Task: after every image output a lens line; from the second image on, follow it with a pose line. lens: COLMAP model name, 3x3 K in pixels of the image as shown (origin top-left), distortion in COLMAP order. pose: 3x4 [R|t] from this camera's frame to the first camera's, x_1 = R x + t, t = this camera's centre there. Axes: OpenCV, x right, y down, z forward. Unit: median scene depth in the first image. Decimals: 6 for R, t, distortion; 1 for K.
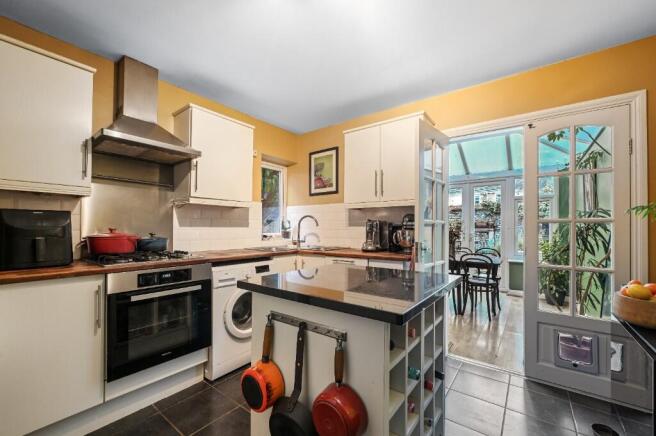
lens RADIAL K [[264.4, 0, 326.6], [0, 264.4, 223.3], [0, 0, 1]] dist [-0.021827, 0.000116]
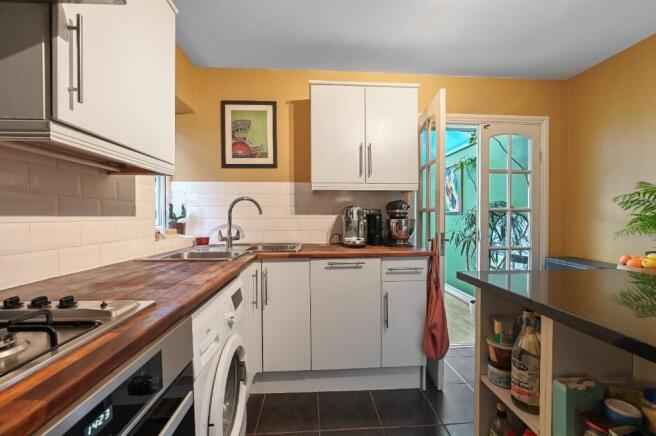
lens RADIAL K [[264.4, 0, 328.9], [0, 264.4, 219.0], [0, 0, 1]] dist [-0.021827, 0.000116]
pose [[0.756454, -0.011477, 0.653946, -0.314228], [-0.007911, 0.999612, 0.026695, 0.003763], [-0.653999, -0.025367, 0.756070, 0.365129]]
